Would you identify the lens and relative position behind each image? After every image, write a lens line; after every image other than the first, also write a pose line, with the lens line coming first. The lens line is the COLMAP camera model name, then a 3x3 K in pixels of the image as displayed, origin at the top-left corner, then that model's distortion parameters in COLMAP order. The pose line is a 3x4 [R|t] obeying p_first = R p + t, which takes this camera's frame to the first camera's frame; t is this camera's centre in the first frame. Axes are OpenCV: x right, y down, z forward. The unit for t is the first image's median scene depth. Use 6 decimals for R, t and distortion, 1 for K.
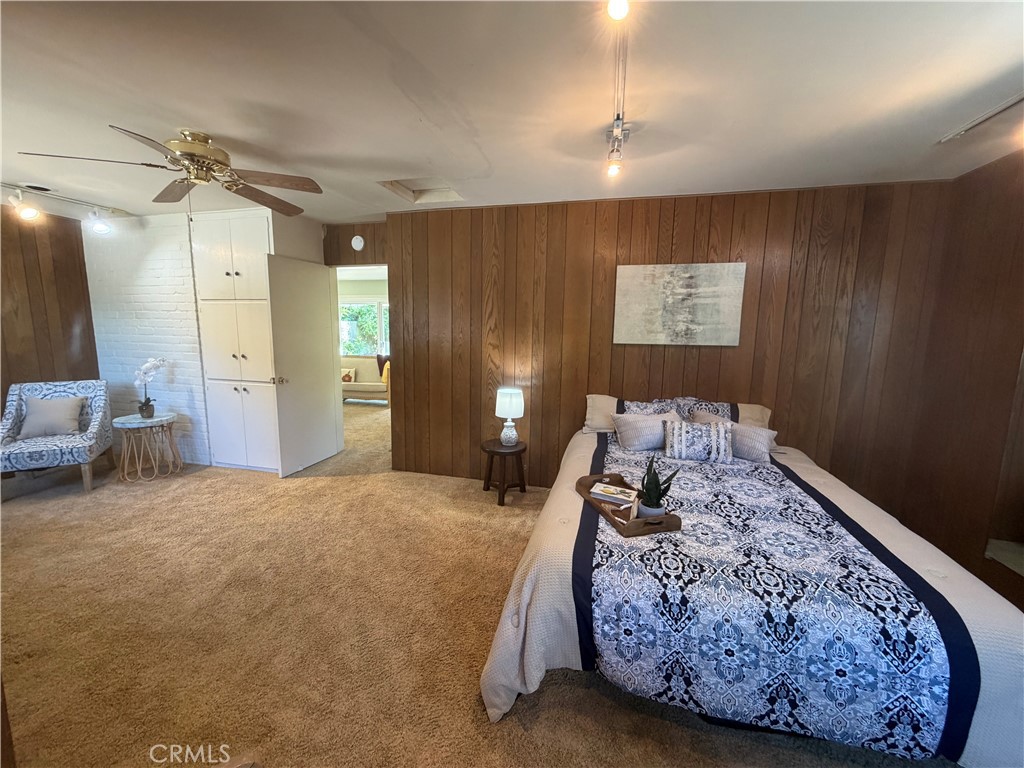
lens RADIAL K [[408.7, 0, 512.0], [0, 408.7, 384.0], [0, 0, 1]] dist [0.001528, 0.000130]
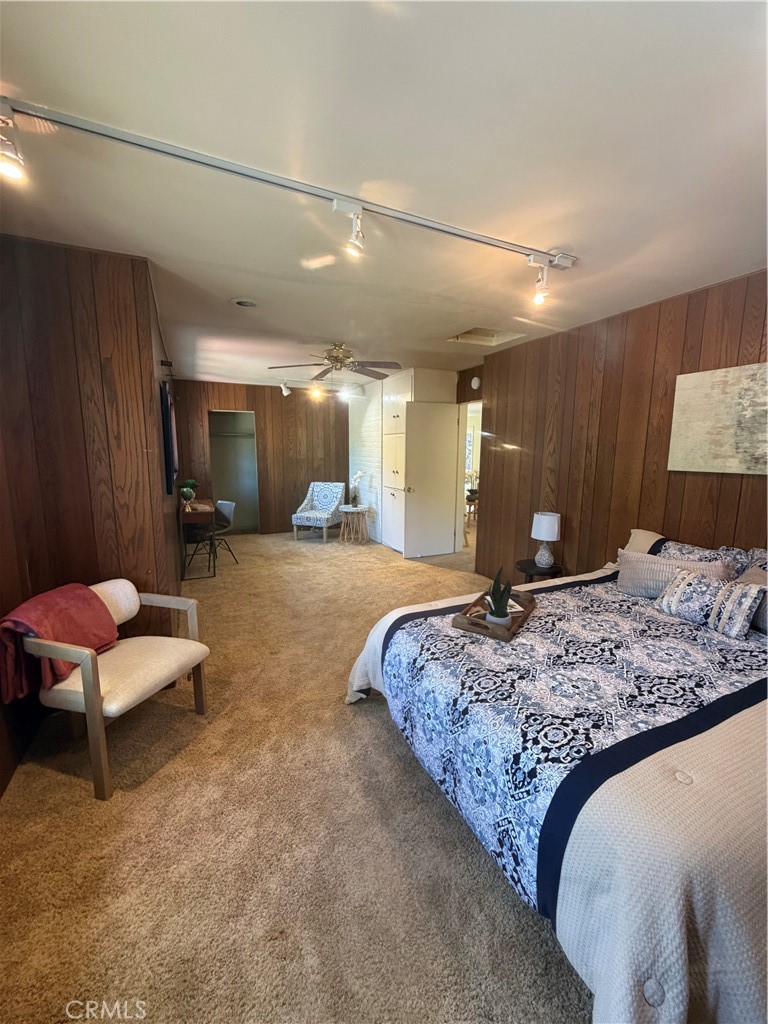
lens RADIAL K [[408.7, 0, 382.5], [0, 408.7, 510.3], [0, 0, 1]] dist [0.001528, 0.000130]
pose [[0.630508, 0.106394, -0.768856, 0.557932], [-0.105735, 0.993100, 0.050716, -0.000474], [0.768947, 0.049318, 0.637407, 0.036600]]
